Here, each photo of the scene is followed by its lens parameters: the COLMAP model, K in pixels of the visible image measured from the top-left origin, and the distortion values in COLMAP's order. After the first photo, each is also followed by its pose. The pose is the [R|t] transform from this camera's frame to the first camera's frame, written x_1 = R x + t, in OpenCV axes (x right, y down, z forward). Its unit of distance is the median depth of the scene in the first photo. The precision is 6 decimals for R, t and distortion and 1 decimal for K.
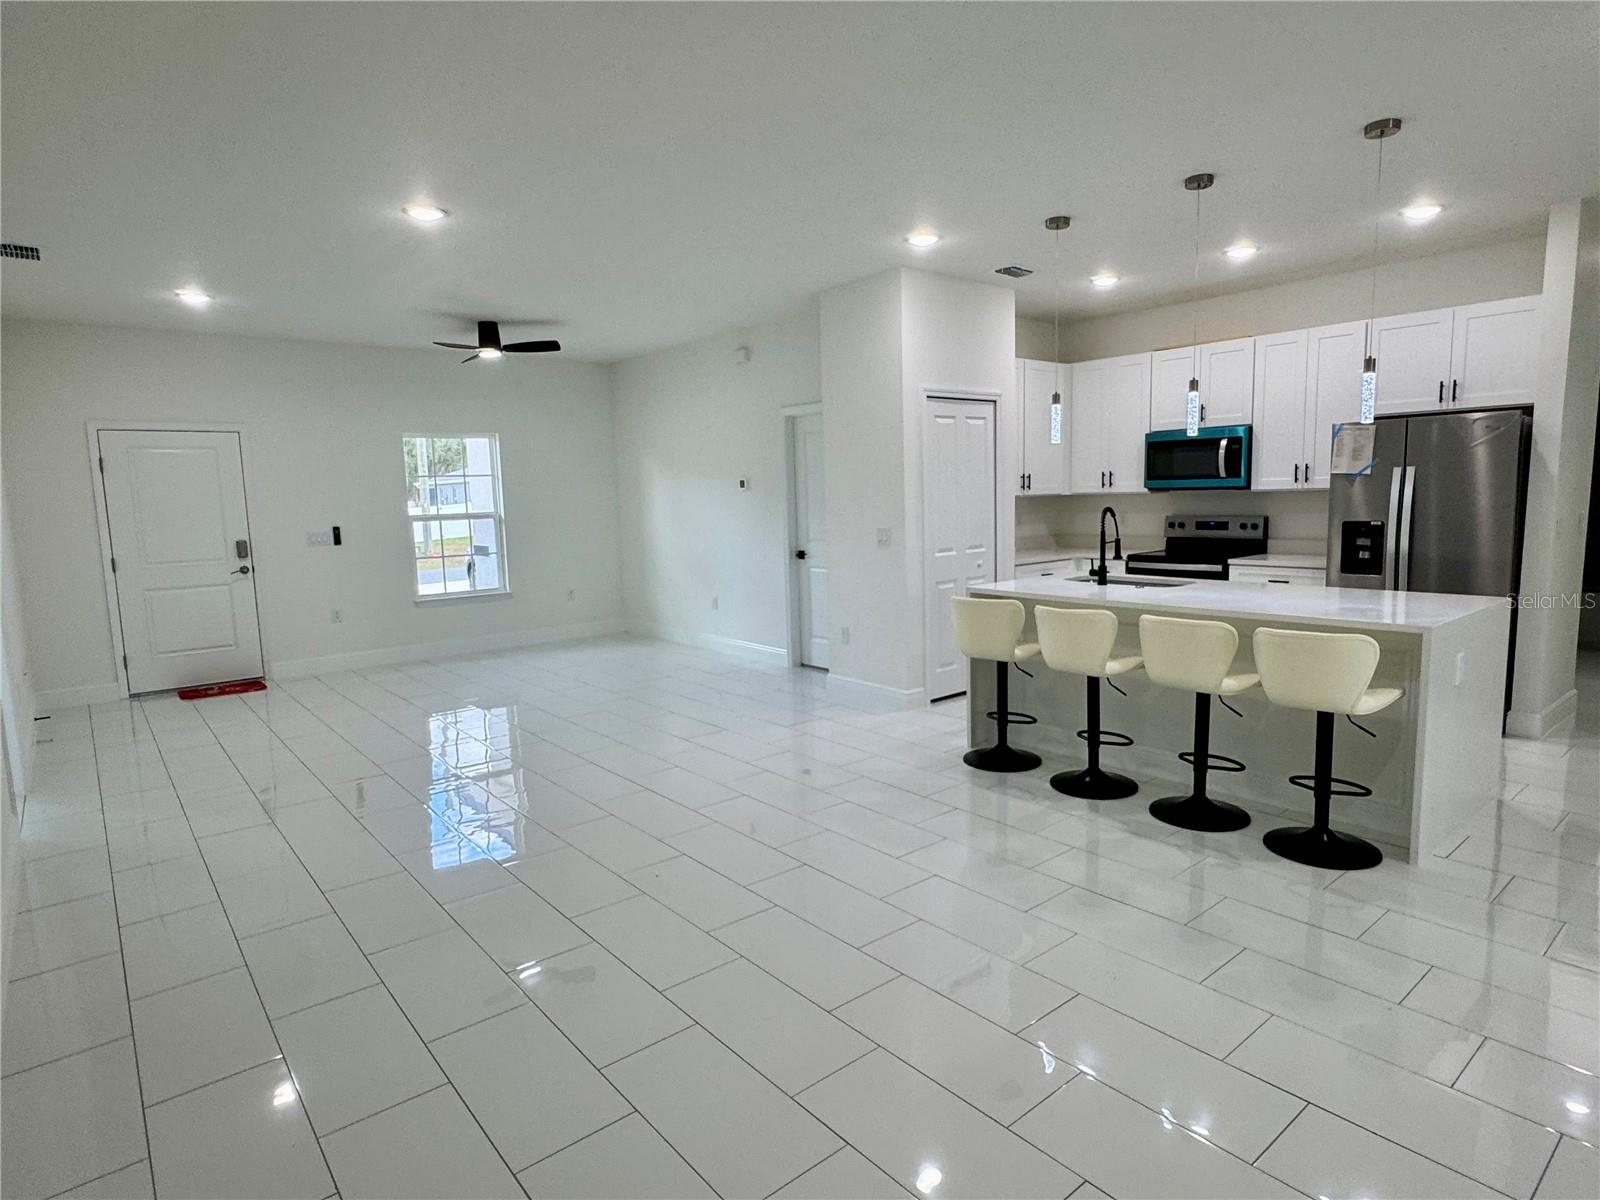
lens RADIAL K [[894.7, 0, 800.0], [0, 894.7, 600.0], [0, 0, 1]] dist [0.000656, 0.000725]
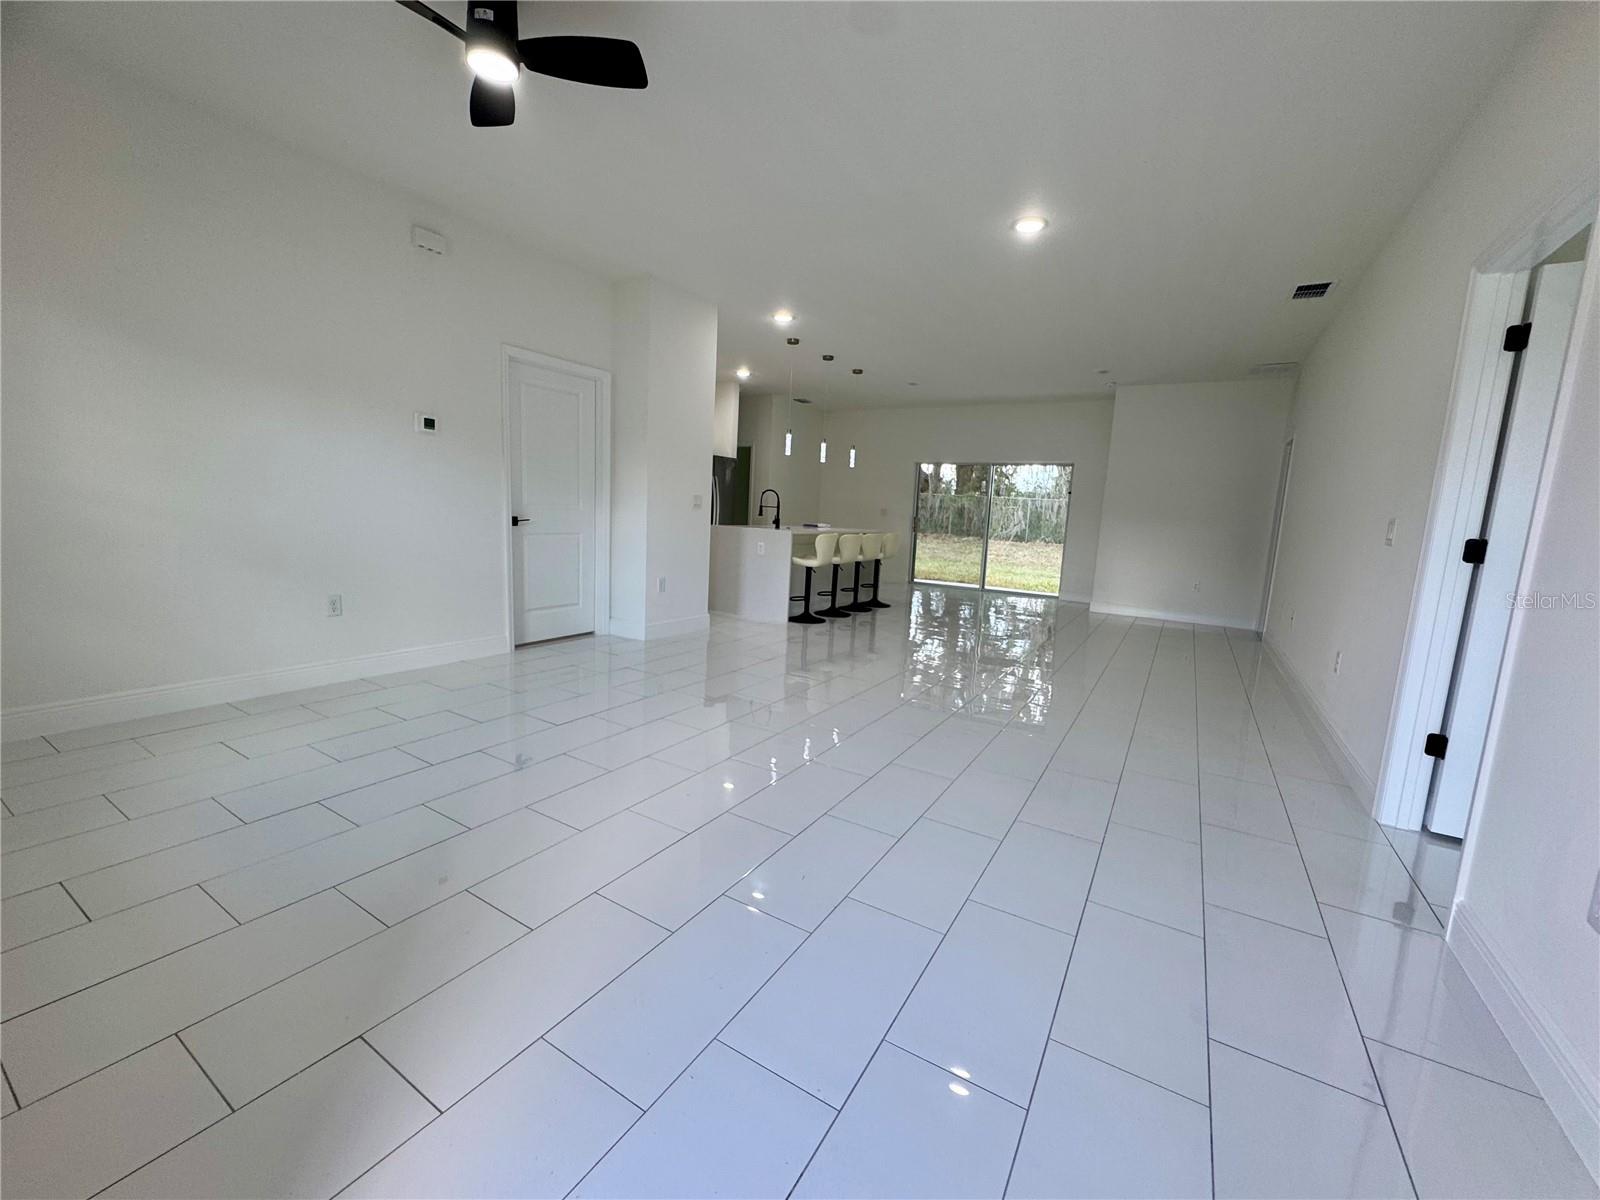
lens RADIAL K [[637.3, 0, 800.0], [0, 637.3, 600.0], [0, 0, 1]] dist [-0.001353, 0.000124]
pose [[-0.344812, -0.121630, 0.930758, -0.800086], [0.076854, 0.984582, 0.157135, -0.060064], [-0.935520, 0.125715, -0.330148, 1.114548]]
